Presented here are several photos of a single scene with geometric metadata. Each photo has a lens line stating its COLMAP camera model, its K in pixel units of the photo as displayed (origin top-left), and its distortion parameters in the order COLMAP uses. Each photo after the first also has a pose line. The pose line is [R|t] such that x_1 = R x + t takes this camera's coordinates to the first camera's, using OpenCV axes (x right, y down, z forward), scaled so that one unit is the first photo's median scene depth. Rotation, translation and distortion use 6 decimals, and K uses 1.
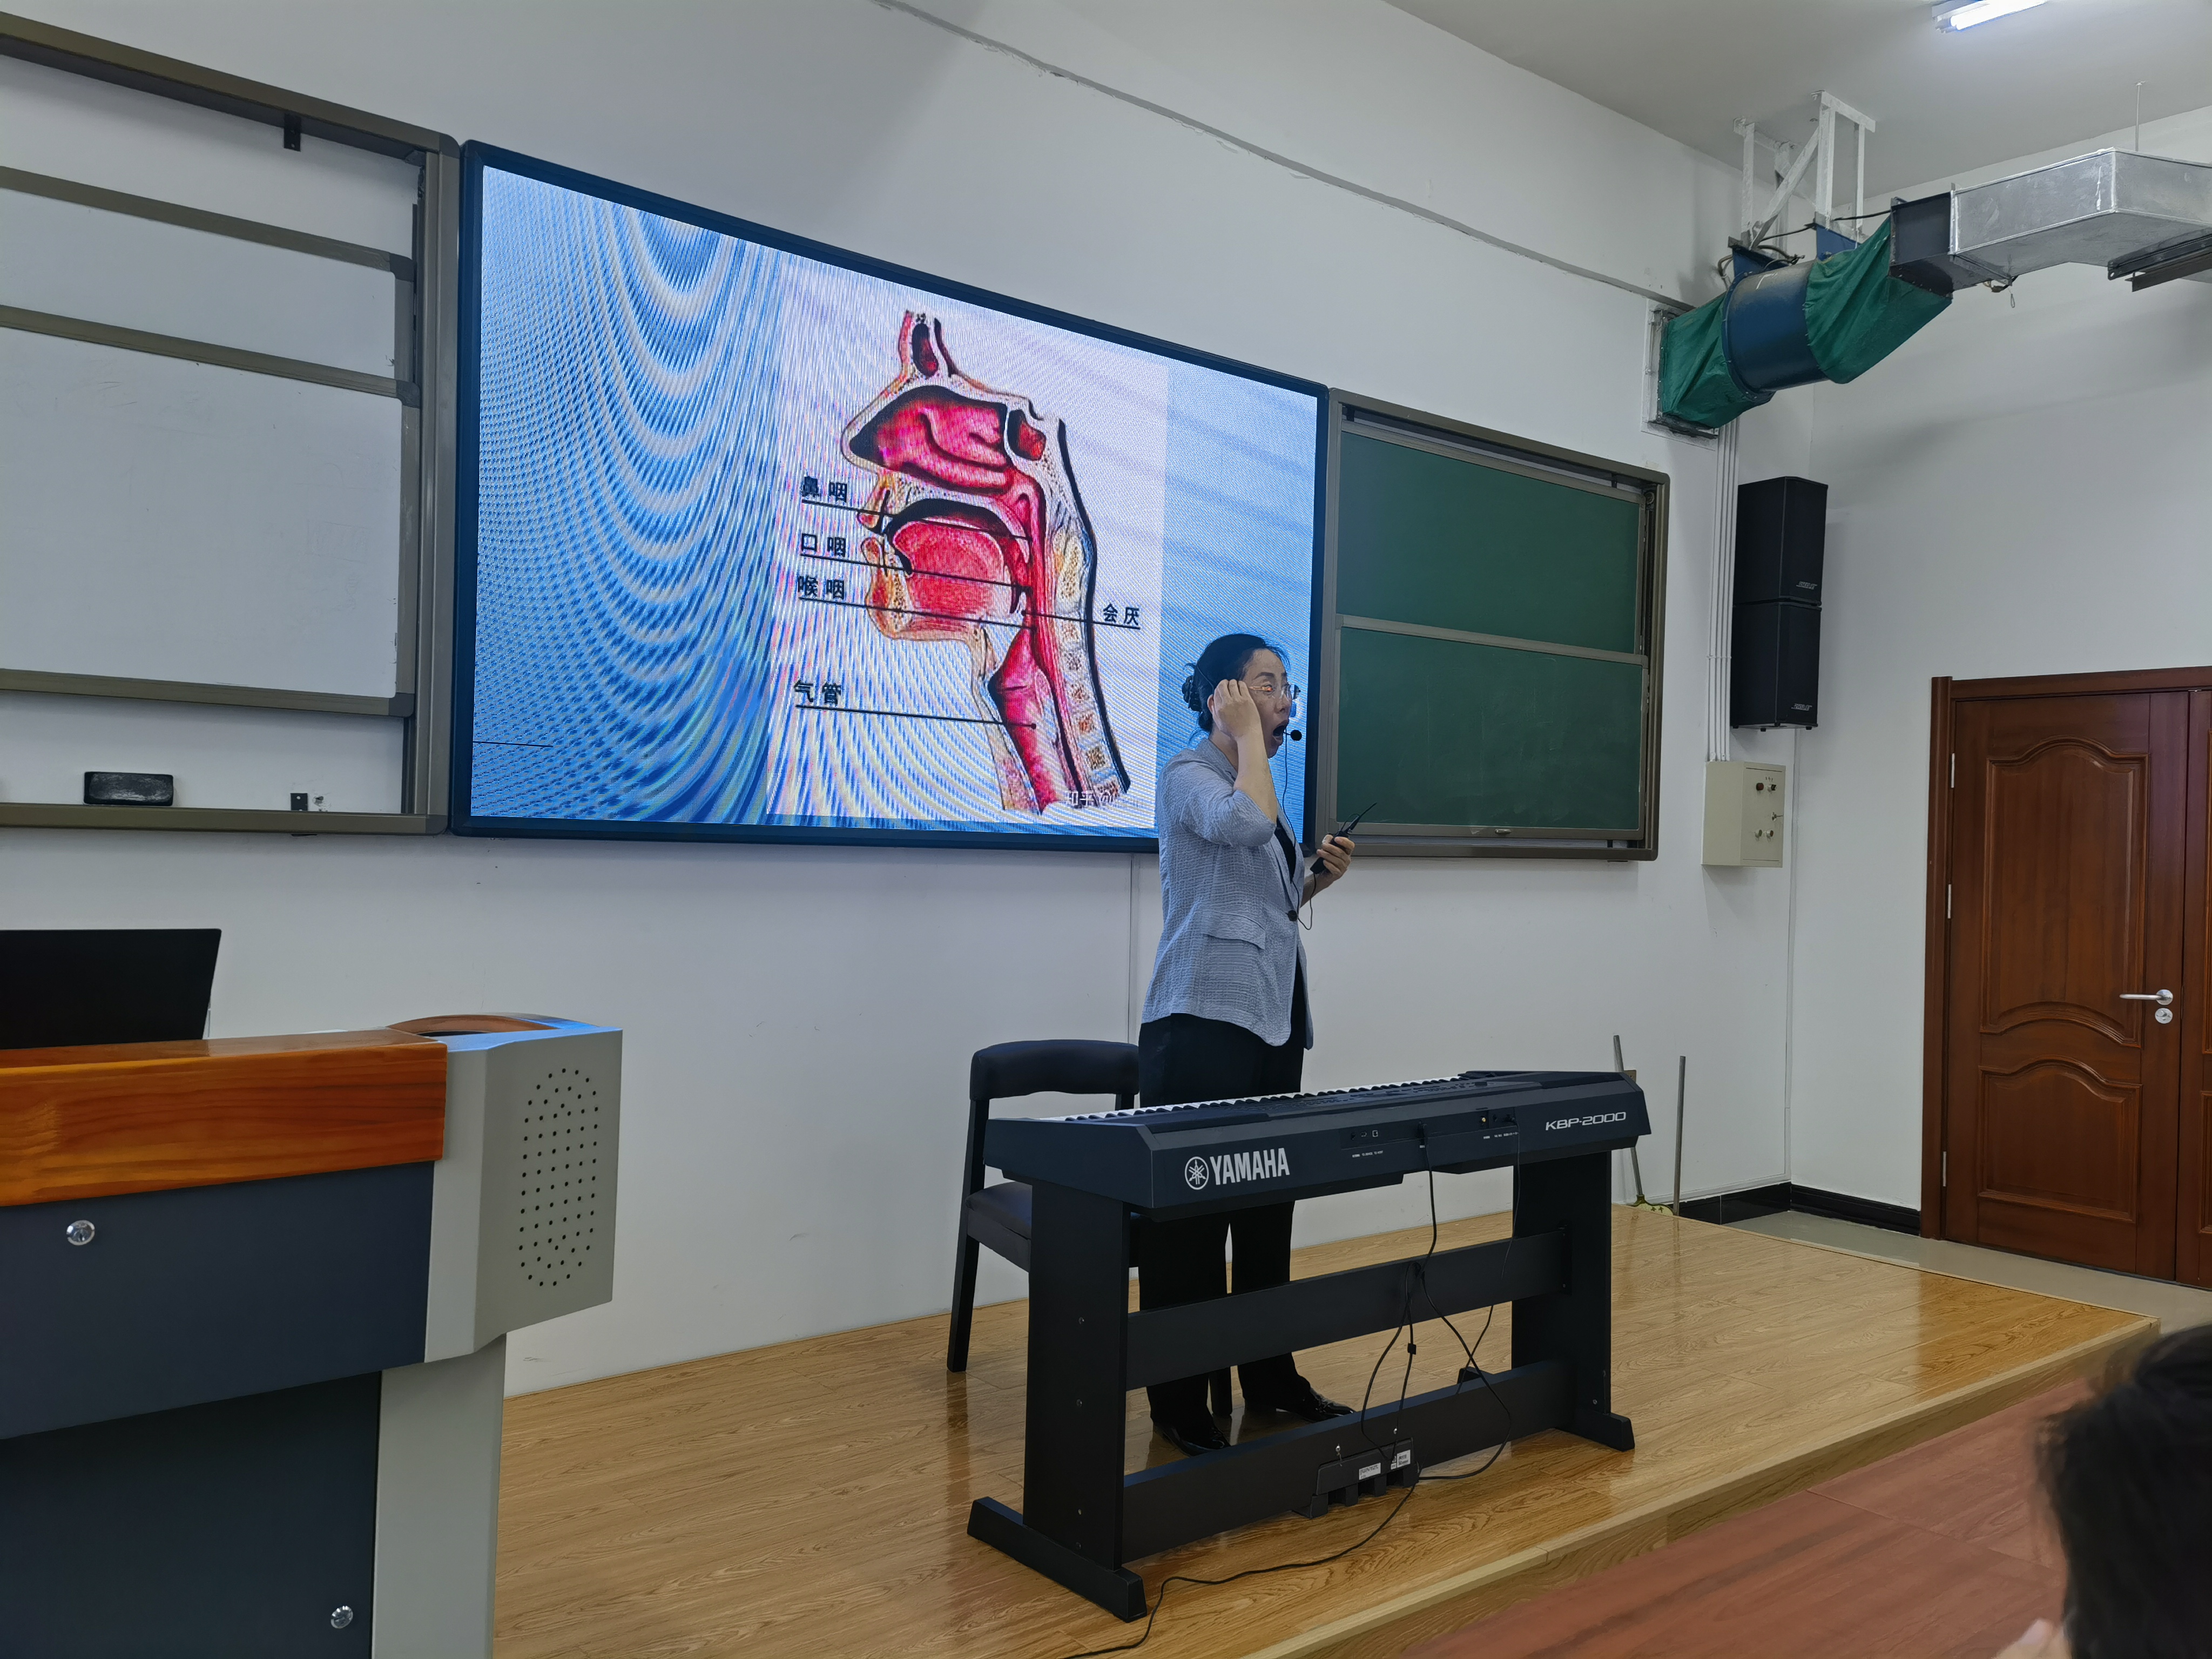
lens RADIAL K [[1727.4, 0, 1107.7], [0, 1727.4, 823.0], [0, 0, 1]] dist [0.101945, -0.093008]
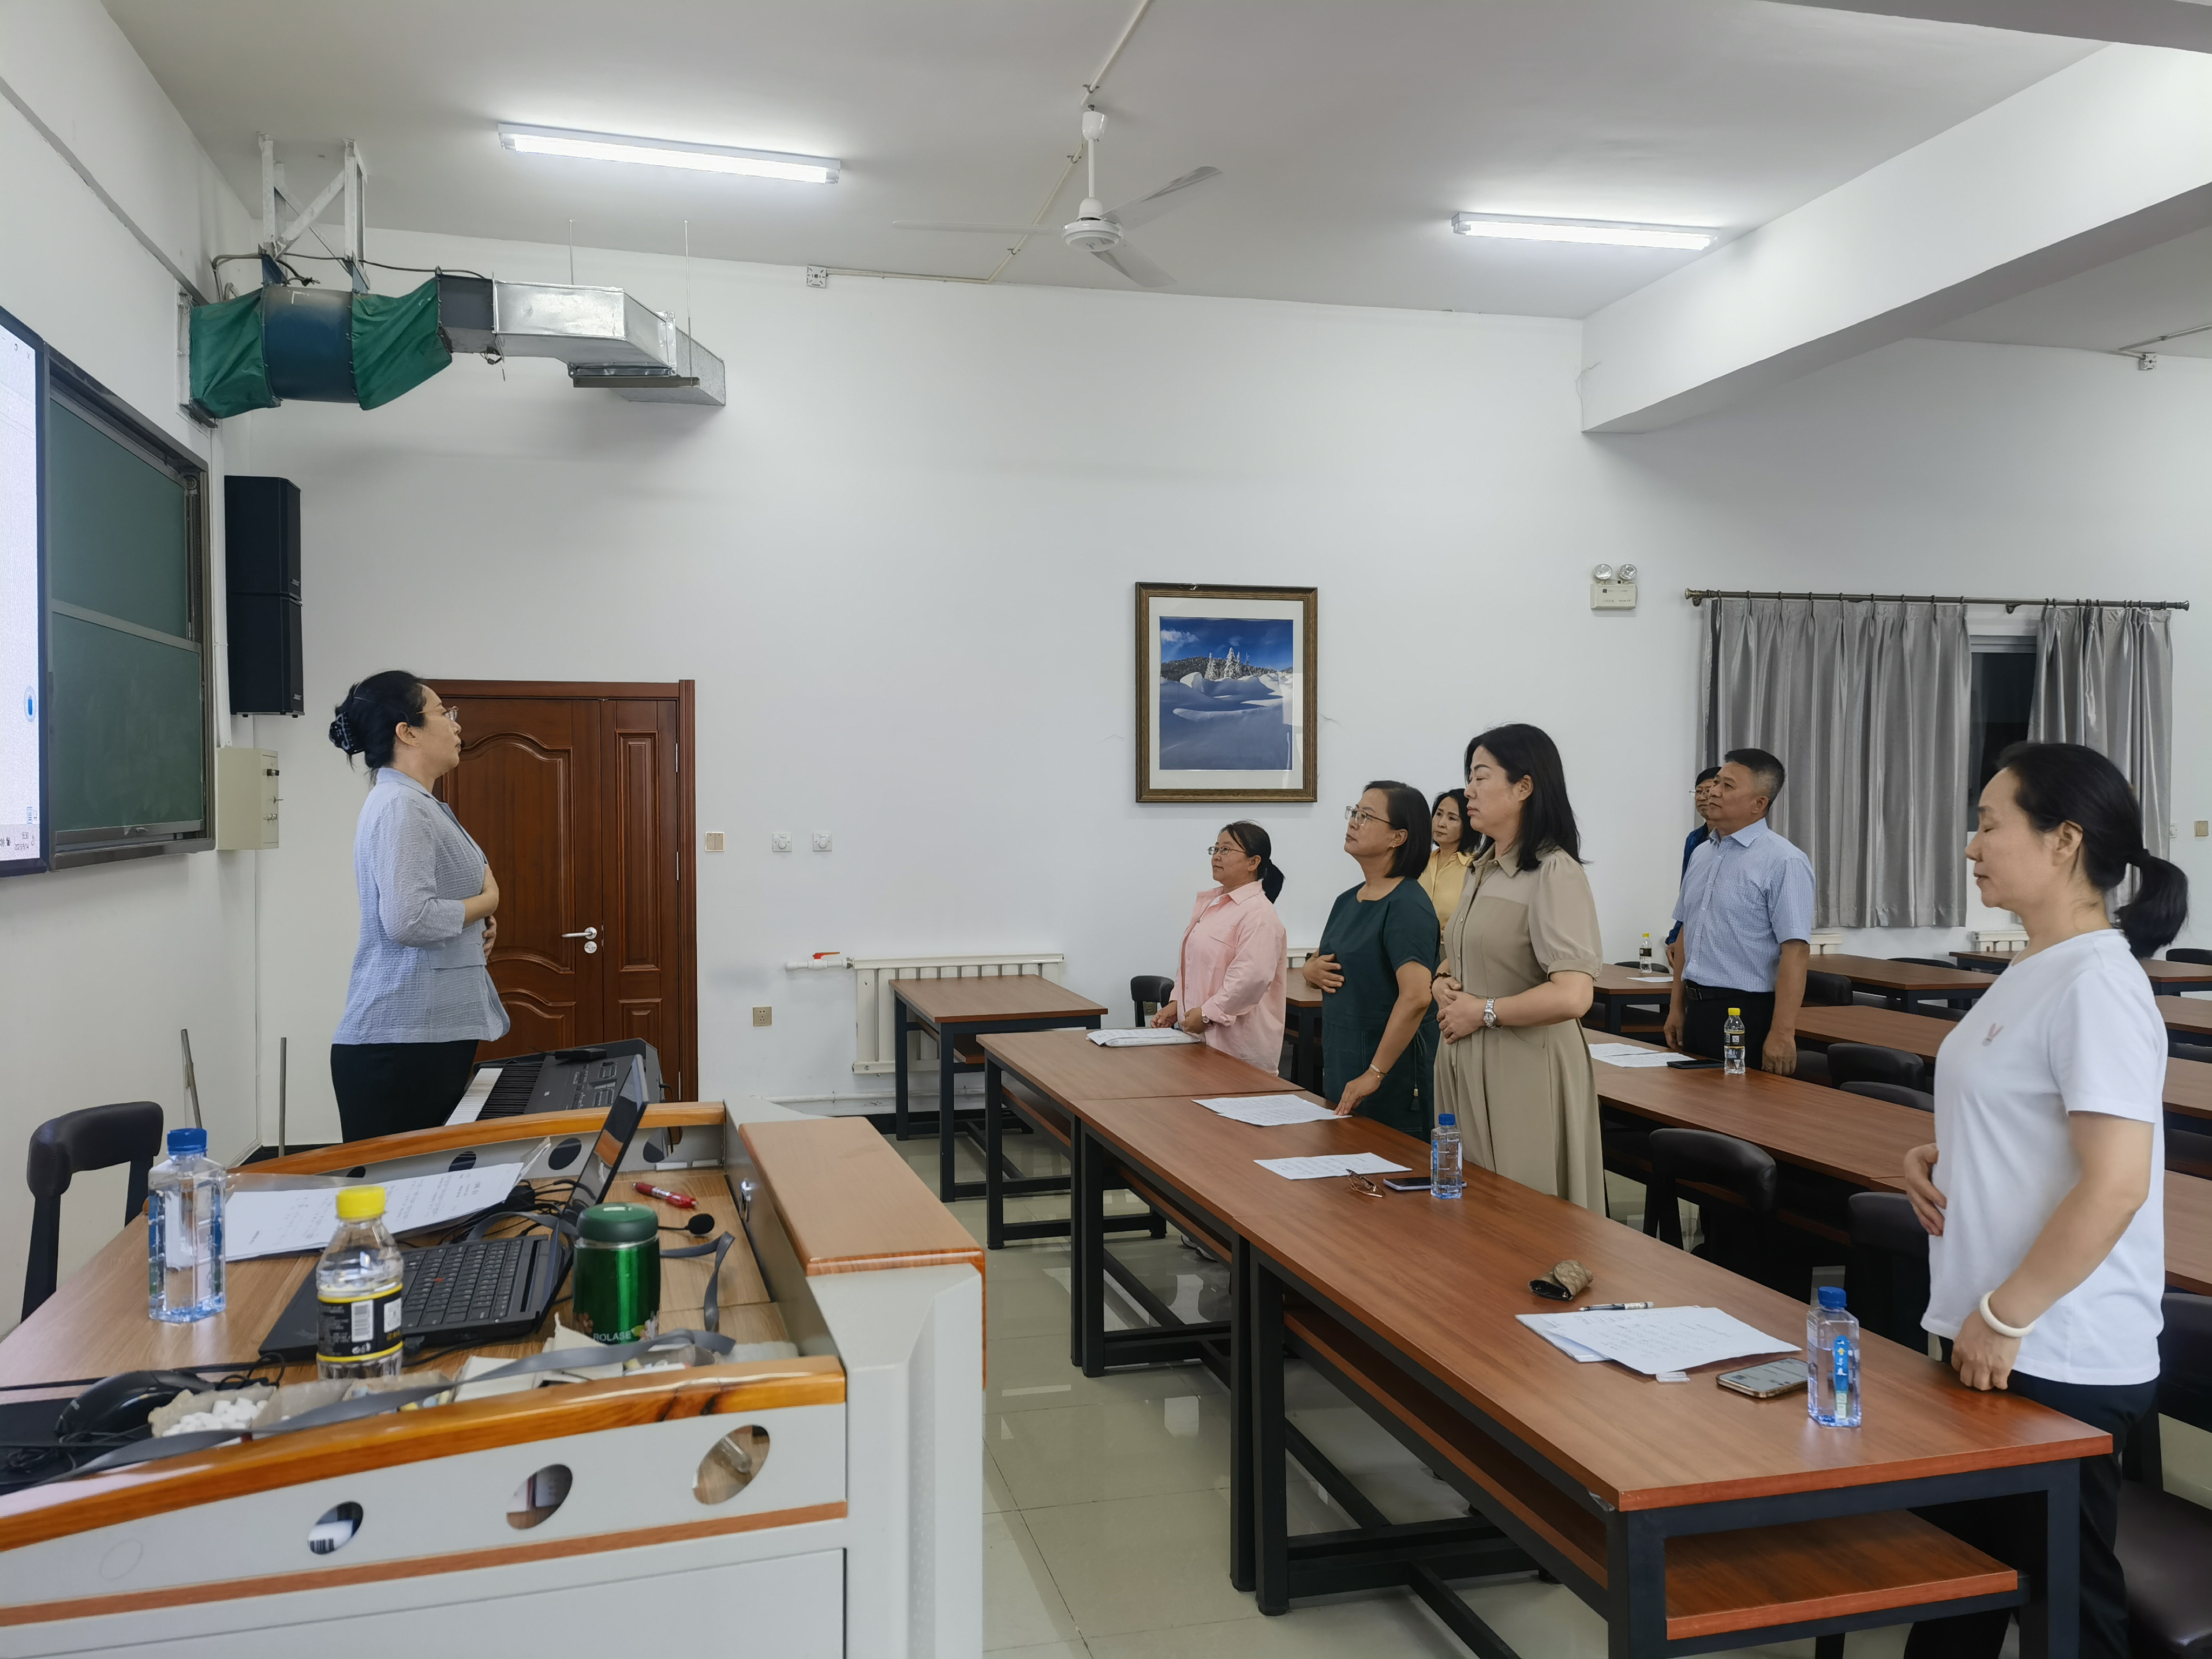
lens RADIAL K [[1727.4, 0, 1099.3], [0, 1727.4, 825.7], [0, 0, 1]] dist [0.101945, -0.093008]
pose [[0.428616, -0.041555, 0.902531, -0.466888], [0.005636, 0.999045, 0.043322, -0.040715], [-0.903469, -0.013482, 0.428441, 0.127269]]
